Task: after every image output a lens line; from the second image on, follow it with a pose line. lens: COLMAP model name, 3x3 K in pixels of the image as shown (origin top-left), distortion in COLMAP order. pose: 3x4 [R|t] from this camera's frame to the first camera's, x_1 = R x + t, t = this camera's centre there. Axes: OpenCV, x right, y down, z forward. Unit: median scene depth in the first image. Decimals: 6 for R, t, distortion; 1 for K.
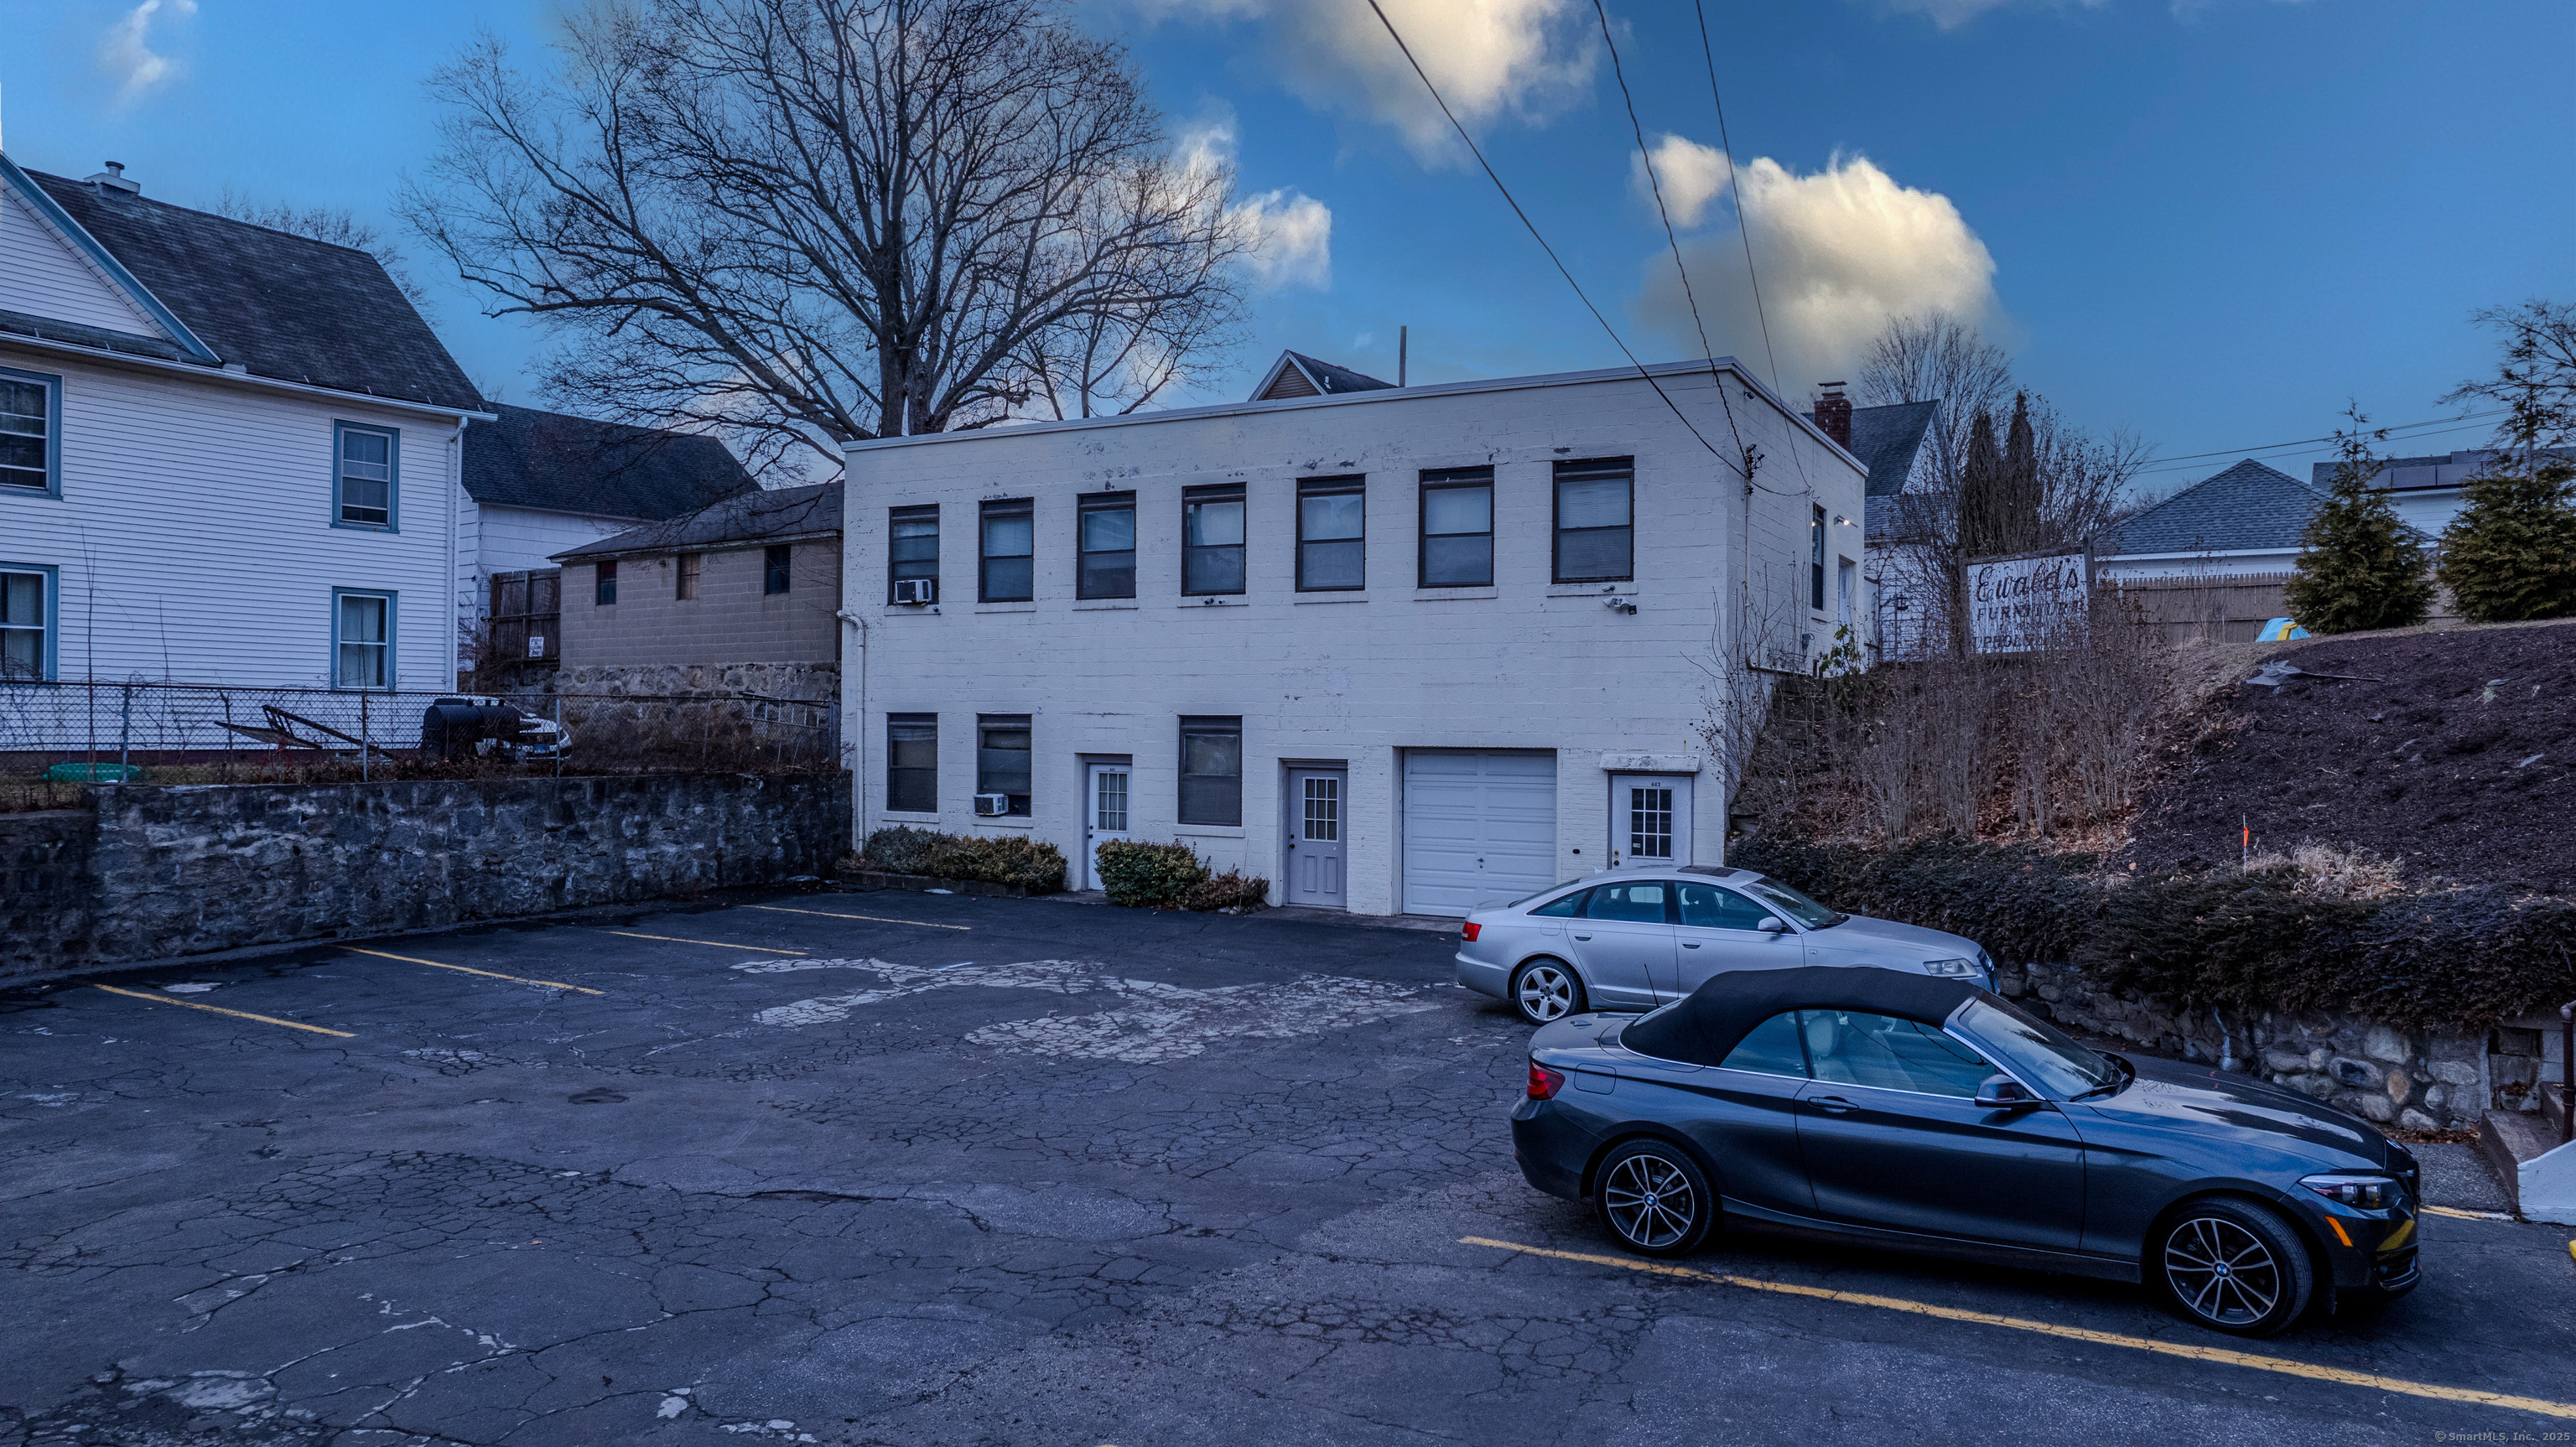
lens RADIAL K [[1657.1, 0, 1286.2], [0, 1657.1, 712.4], [0, 0, 1]] dist [-0.072121, 0.060513]
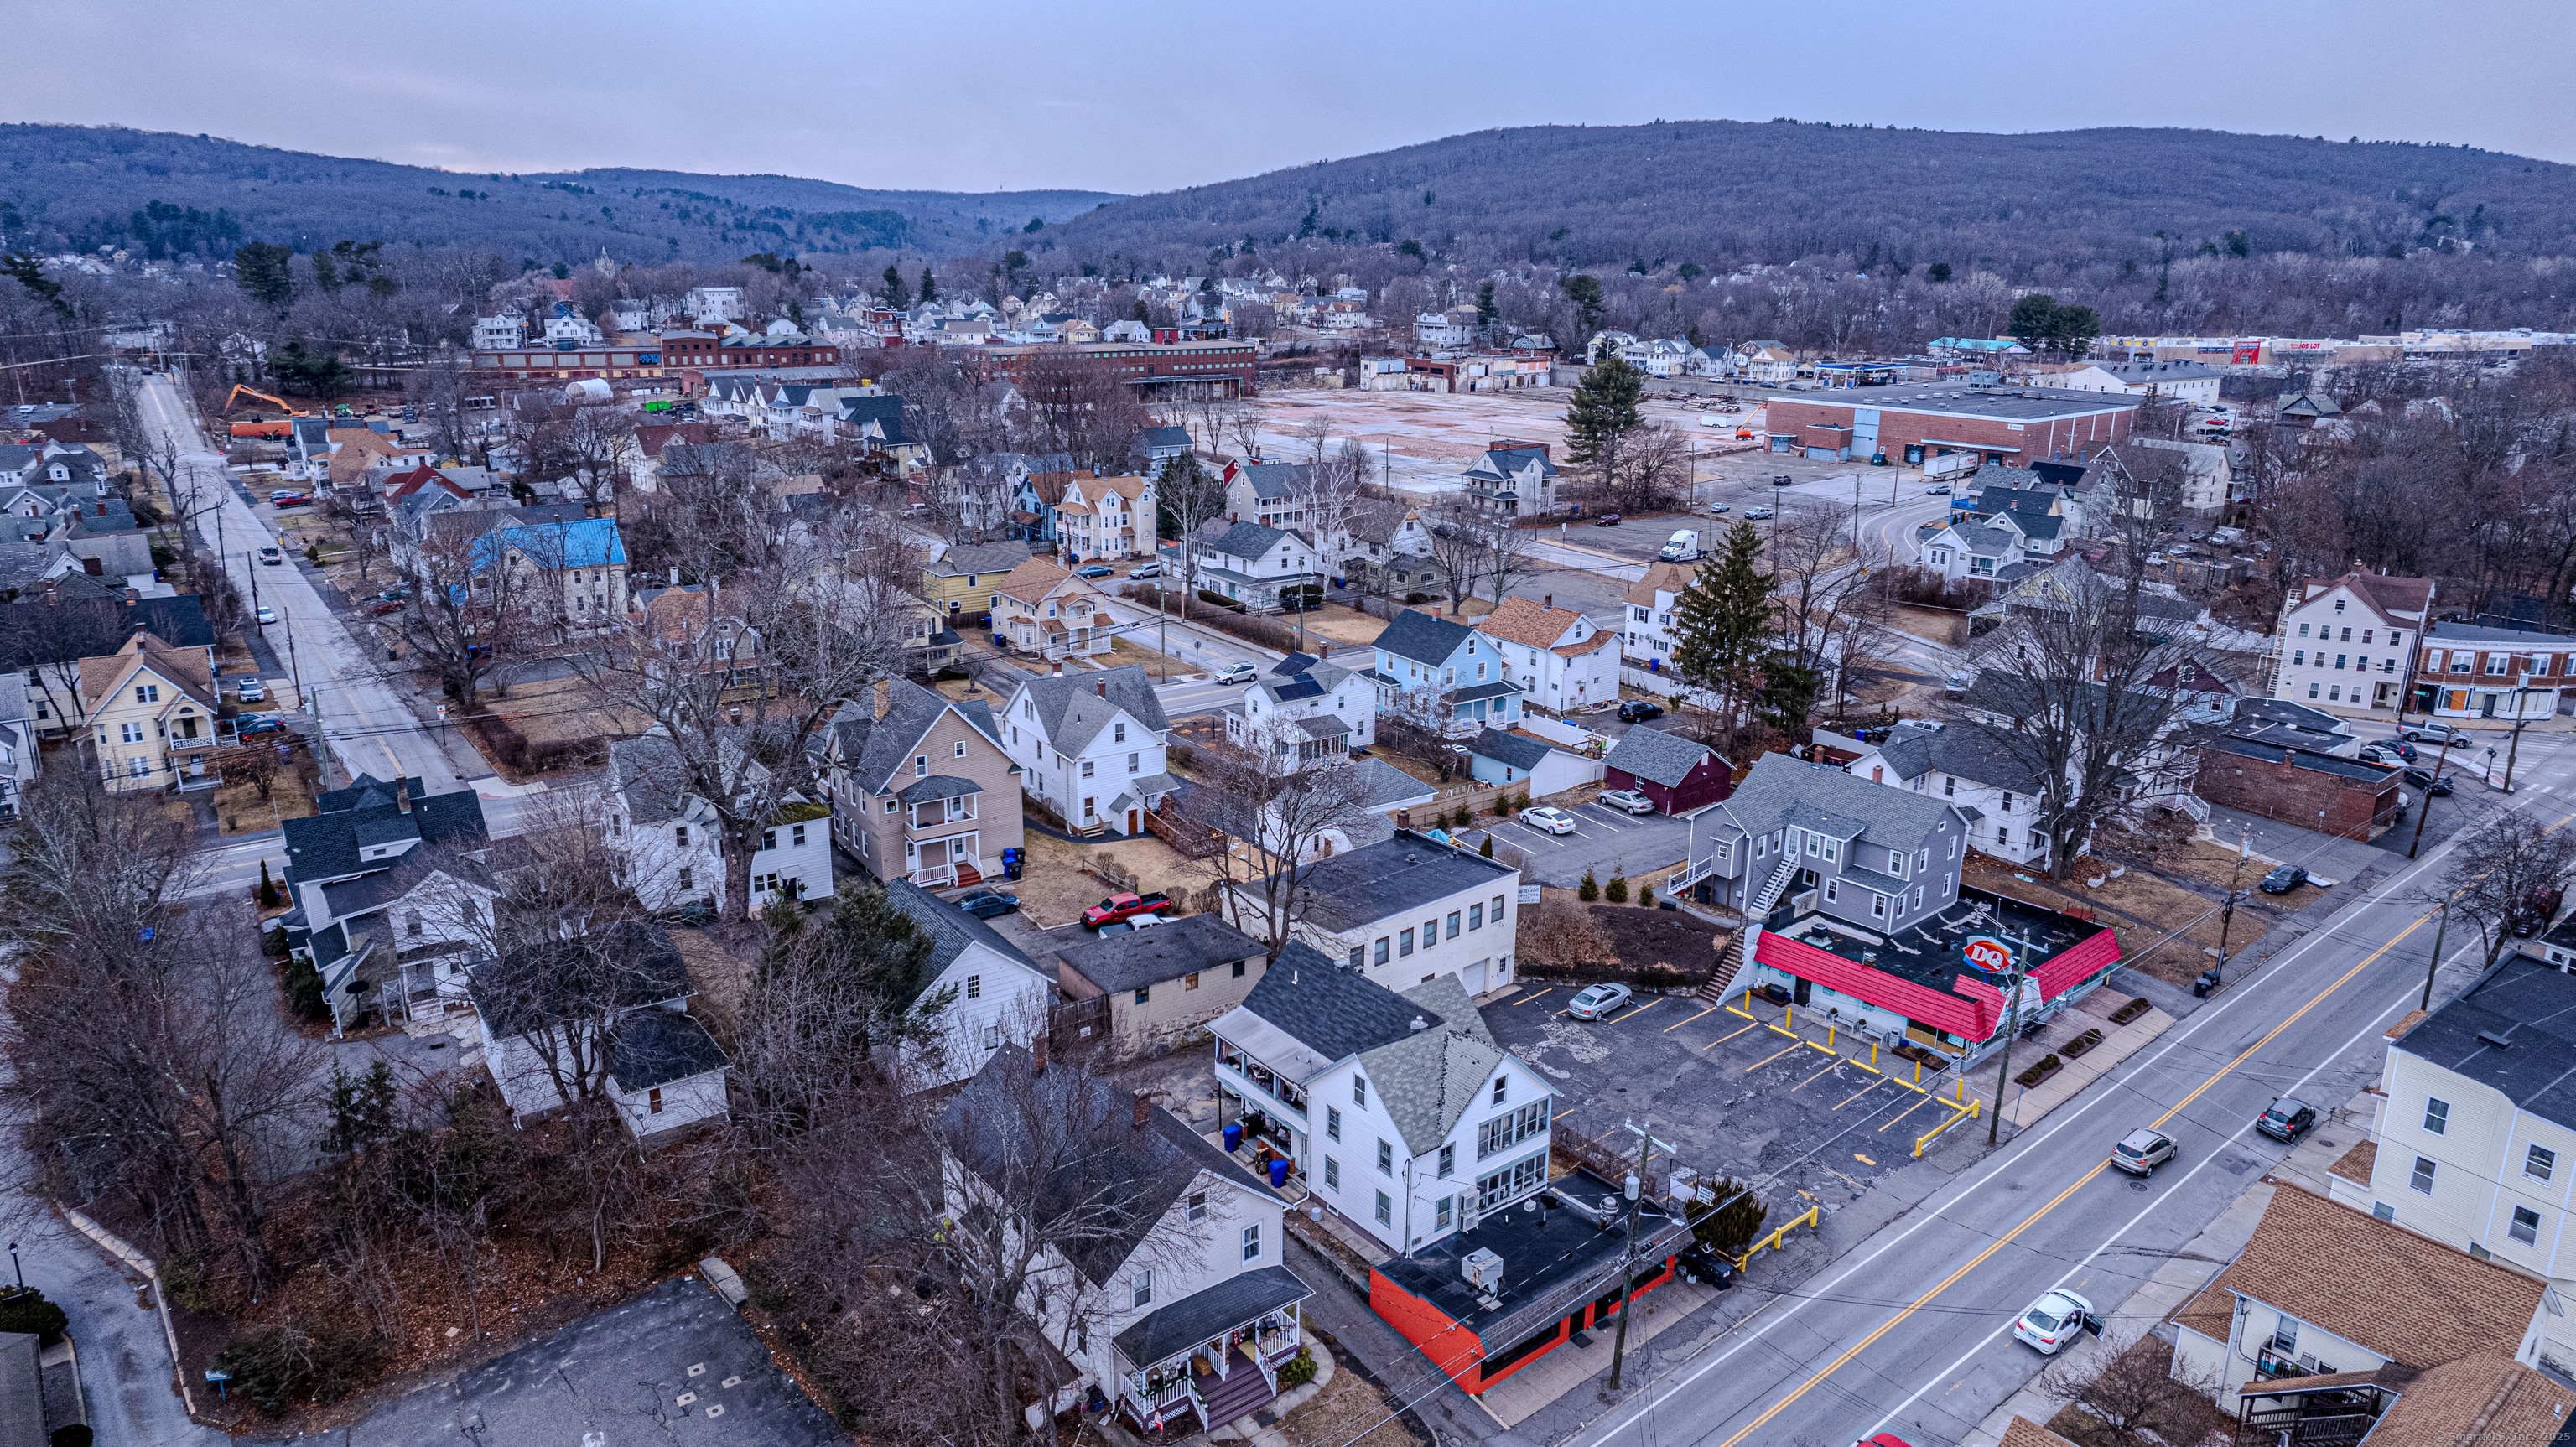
lens RADIAL K [[1657.1, 0, 1291.1], [0, 1657.1, 722.0], [0, 0, 1]] dist [-0.072121, 0.060513]
pose [[0.345467, -0.265603, 0.900060, -3.556959], [-0.015989, 0.957306, 0.288633, -1.713579], [-0.938295, -0.114104, 0.326471, 0.097736]]
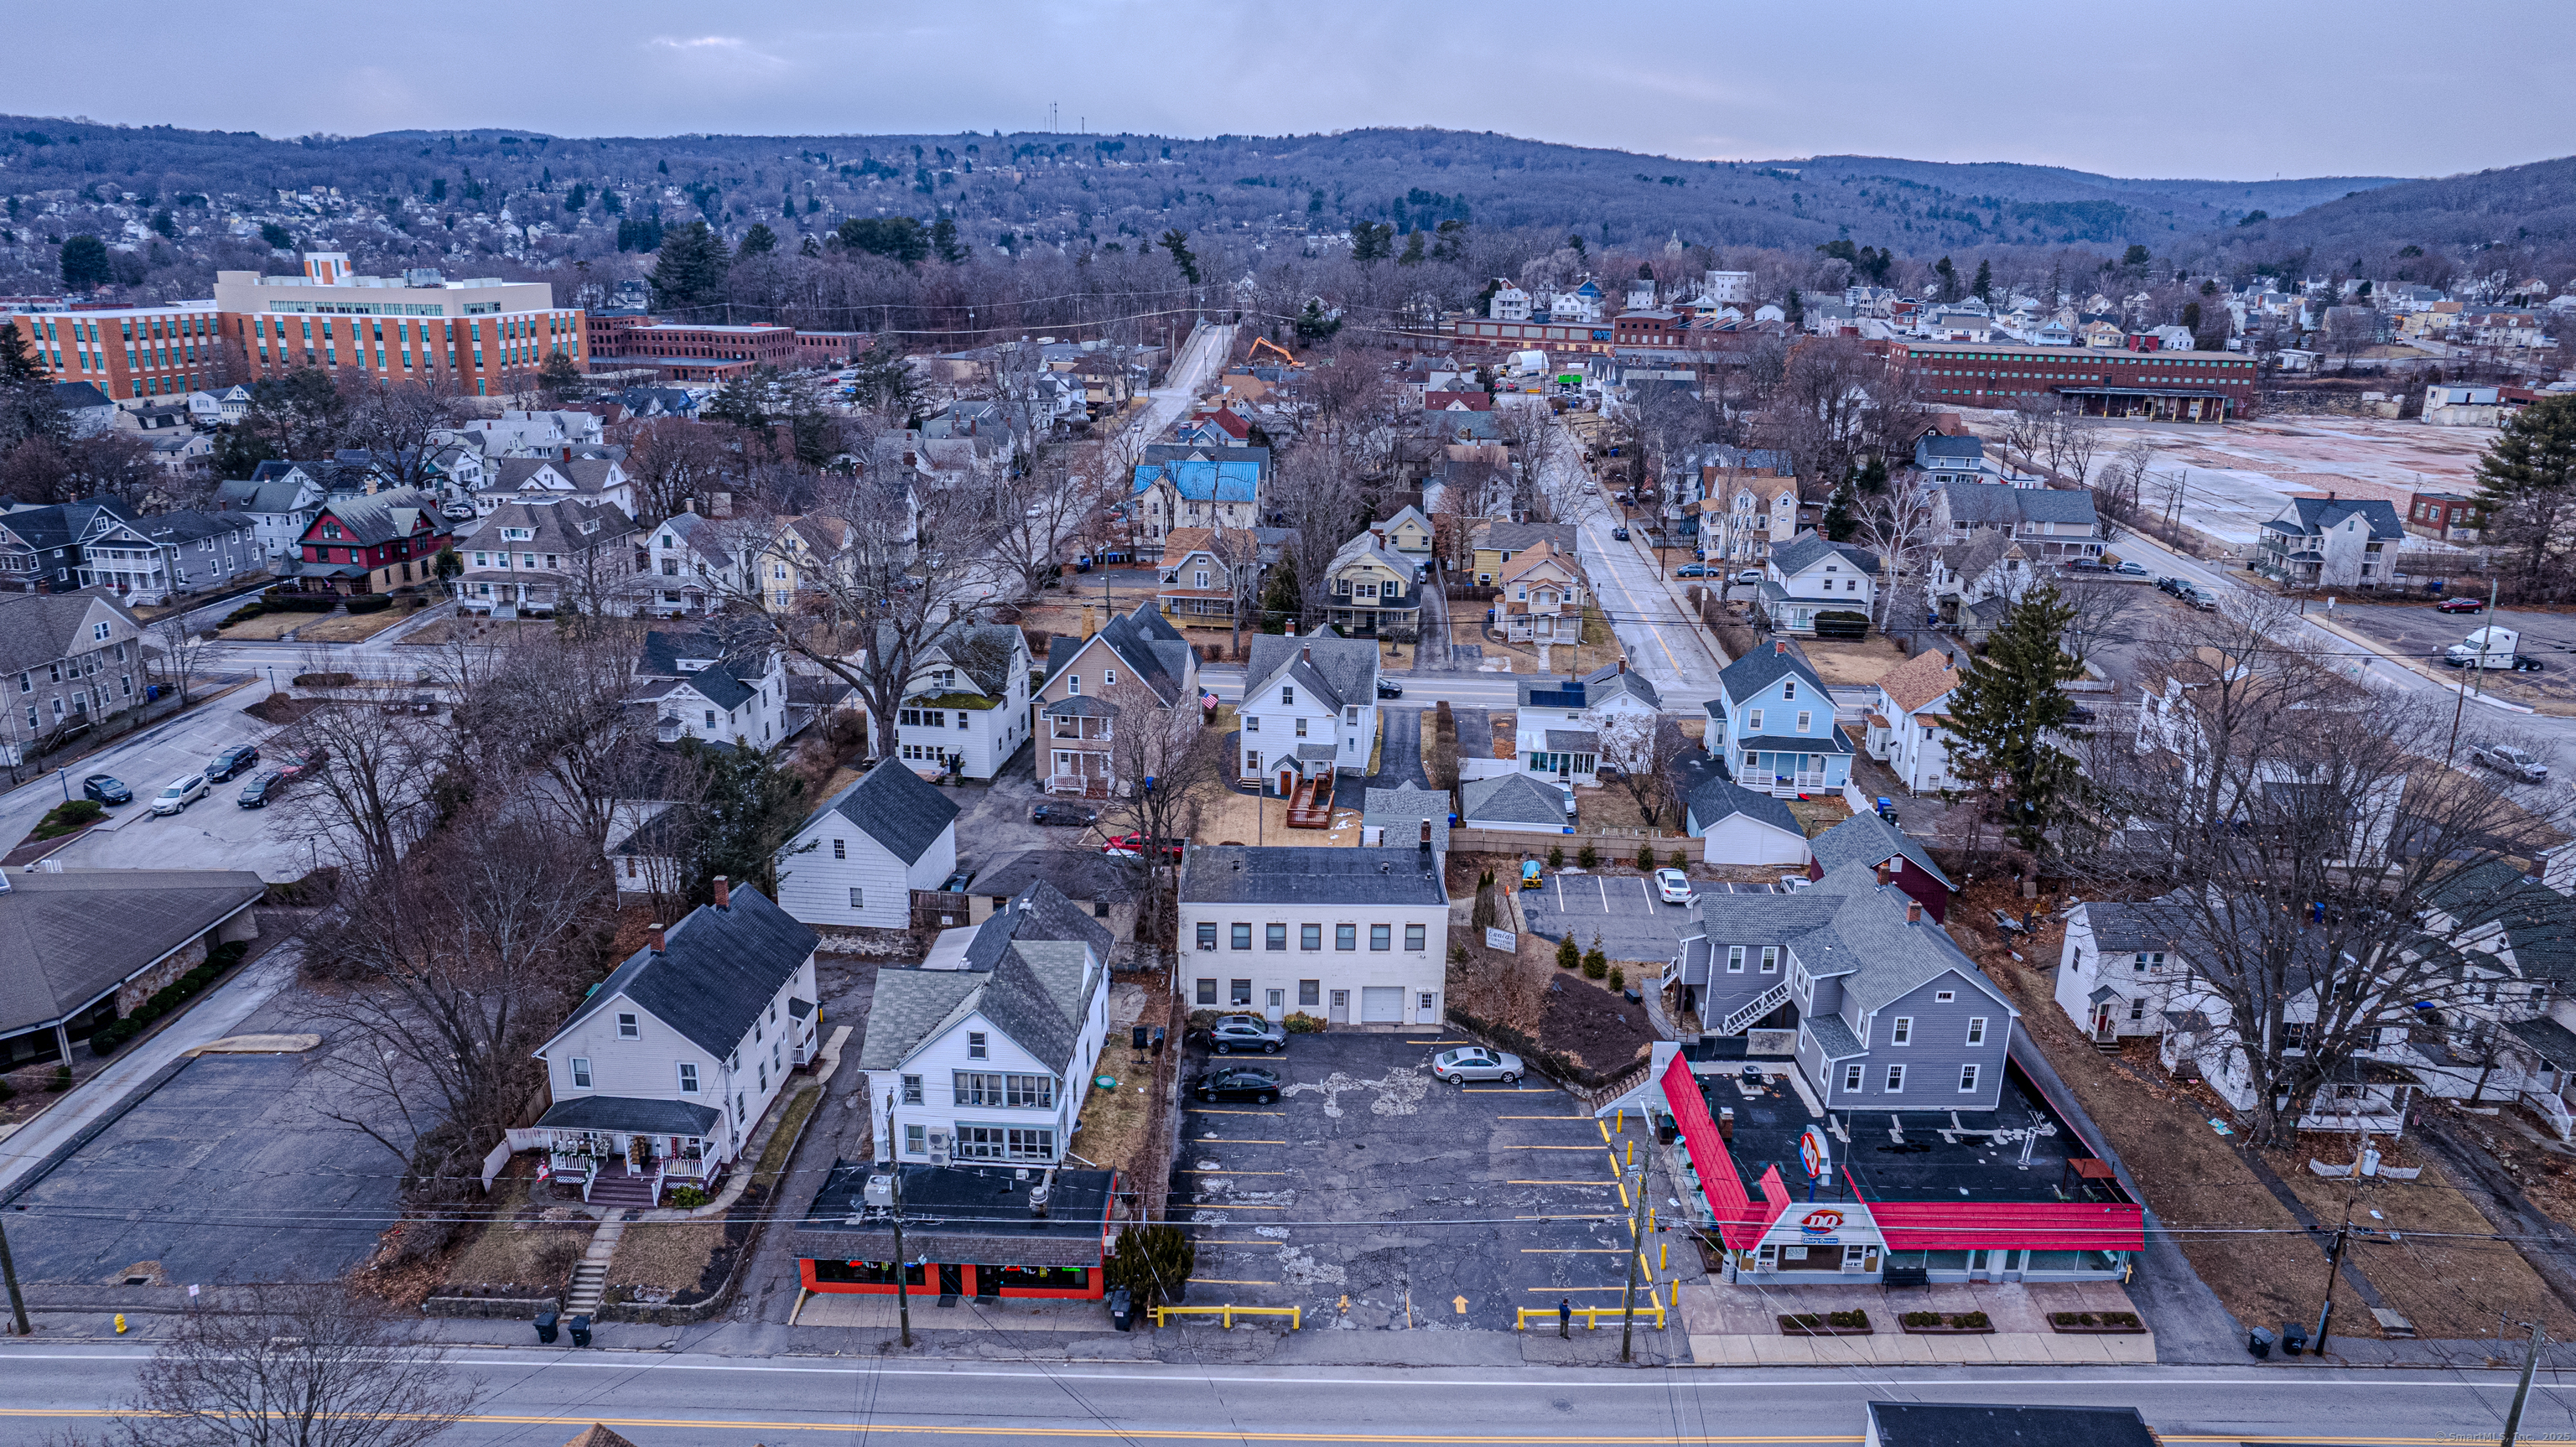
lens RADIAL K [[1657.1, 0, 1285.3], [0, 1657.1, 718.7], [0, 0, 1]] dist [-0.072121, 0.060513]
pose [[0.872917, -0.139936, 0.467370, -1.799263], [-0.008958, 0.953222, 0.302137, -1.729017], [-0.487787, -0.267927, 0.830830, -1.978605]]
